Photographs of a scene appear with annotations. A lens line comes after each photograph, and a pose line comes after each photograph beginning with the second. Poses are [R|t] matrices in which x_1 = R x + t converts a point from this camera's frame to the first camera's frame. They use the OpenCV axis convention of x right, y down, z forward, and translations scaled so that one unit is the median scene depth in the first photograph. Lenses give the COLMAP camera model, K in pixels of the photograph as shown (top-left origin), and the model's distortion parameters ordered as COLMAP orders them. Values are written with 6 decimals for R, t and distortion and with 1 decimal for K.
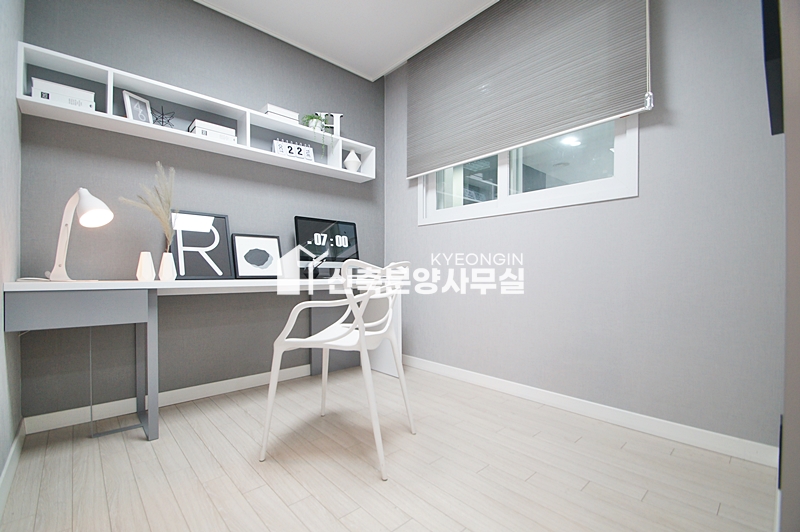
lens RADIAL K [[353.1, 0, 396.1], [0, 353.1, 272.9], [0, 0, 1]] dist [-0.002866, -0.005638]
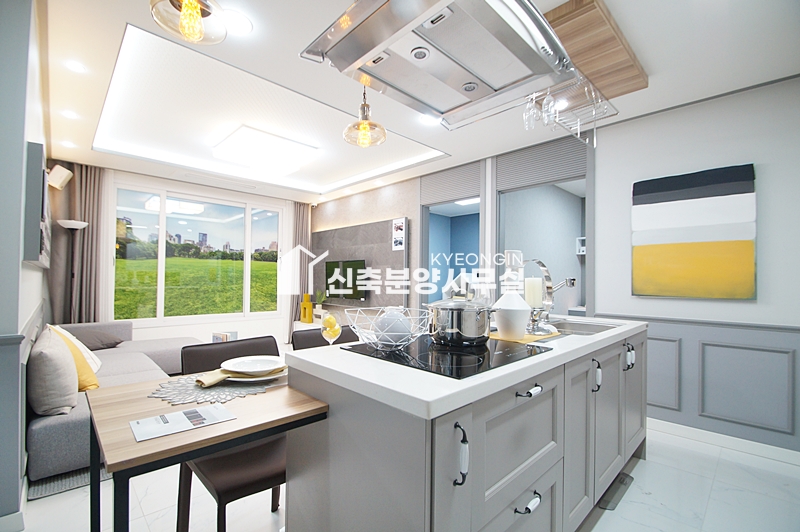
lens RADIAL K [[353.1, 0, 391.3], [0, 353.1, 274.5], [0, 0, 1]] dist [-0.002866, -0.005638]
pose [[0.029659, -0.010714, -0.999503, 1.963701], [-0.008647, 0.999902, -0.010975, -0.201752], [0.999523, 0.008968, 0.029564, -0.787996]]
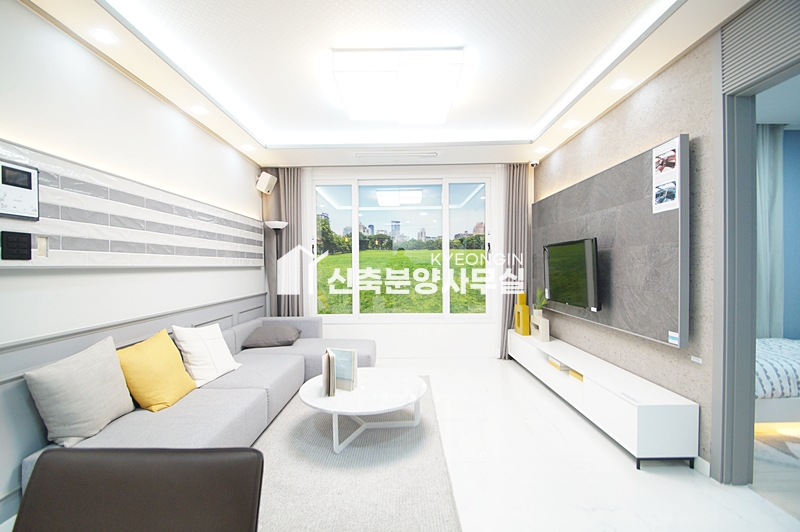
lens RADIAL K [[353.1, 0, 392.4], [0, 353.1, 272.4], [0, 0, 1]] dist [-0.002866, -0.005638]
pose [[-0.685651, 0.021532, -0.727612, 0.924517], [0.012425, 0.999763, 0.017877, -0.232681], [0.727825, 0.003216, -0.685756, -0.524278]]
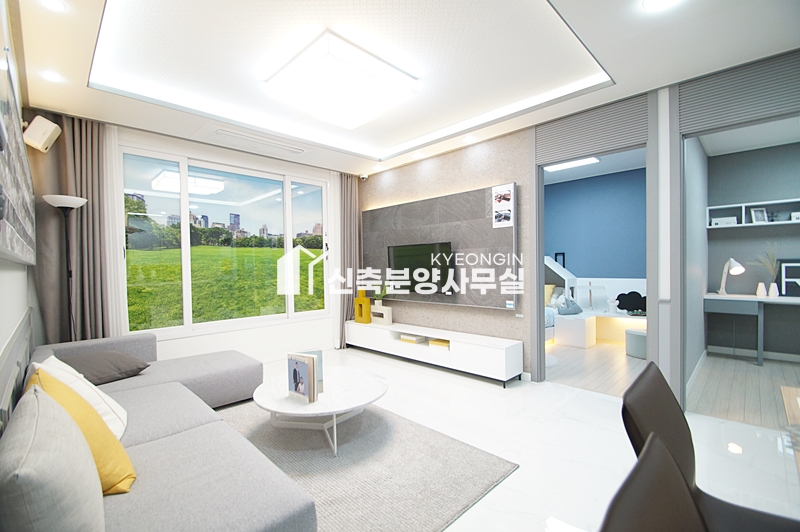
lens RADIAL K [[353.1, 0, 390.0], [0, 353.1, 274.6], [0, 0, 1]] dist [-0.002866, -0.005638]
pose [[0.038995, 0.025073, -0.998925, 1.329050], [0.020139, 0.999462, 0.025873, -0.210003], [0.999036, -0.021126, 0.038469, -1.348197]]
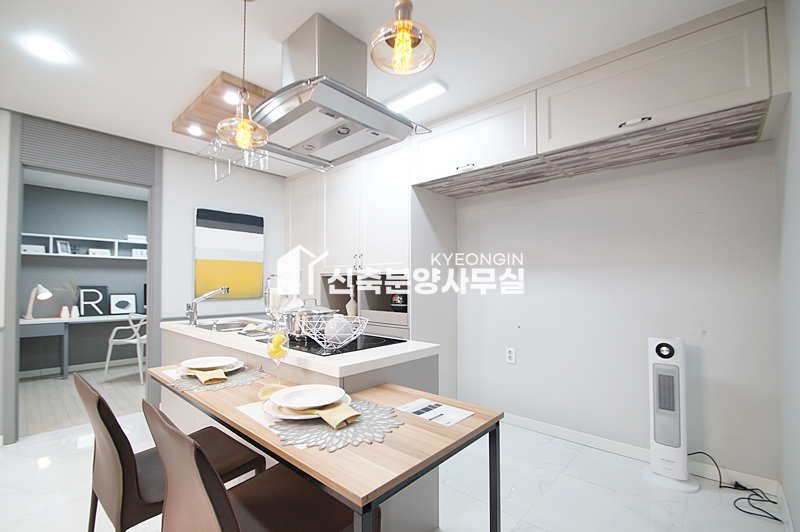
lens RADIAL K [[353.1, 0, 393.1], [0, 353.1, 273.0], [0, 0, 1]] dist [-0.002866, -0.005638]
pose [[0.995281, 0.004089, 0.096953, 1.332738], [-0.001371, 0.999604, -0.028094, -0.225656], [-0.097029, 0.027829, 0.994892, -1.671436]]
